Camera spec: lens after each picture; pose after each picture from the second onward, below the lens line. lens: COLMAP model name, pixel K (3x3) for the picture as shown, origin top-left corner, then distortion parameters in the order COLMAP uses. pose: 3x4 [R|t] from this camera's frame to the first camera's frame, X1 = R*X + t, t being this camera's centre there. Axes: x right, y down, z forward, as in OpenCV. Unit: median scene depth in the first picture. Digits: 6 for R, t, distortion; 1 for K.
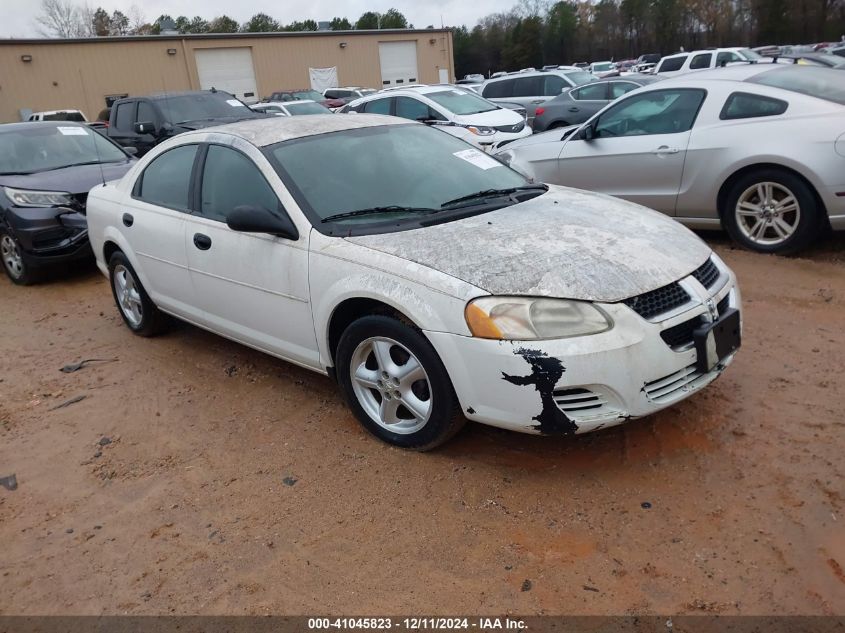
lens RADIAL K [[645.7, 0, 422.5], [0, 645.7, 316.5], [0, 0, 1]] dist [0.002835, -0.001139]
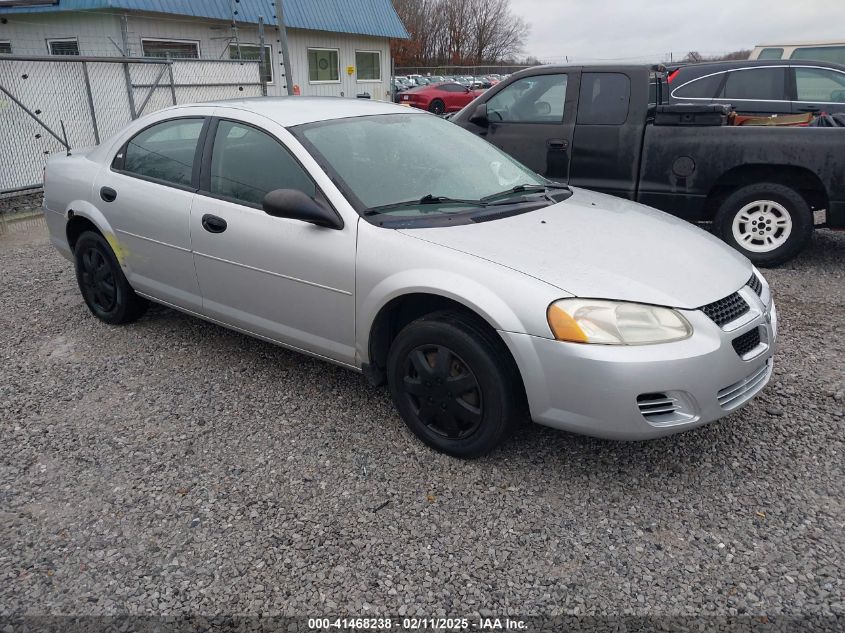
lens RADIAL K [[645.7, 0, 422.5], [0, 645.7, 316.5], [0, 0, 1]] dist [0.002835, -0.001139]
pose [[0.990427, 0.035118, 0.133495, -0.200895], [-0.036826, 0.999268, 0.010351, -0.004852], [-0.133034, -0.015168, 0.990995, 0.048263]]
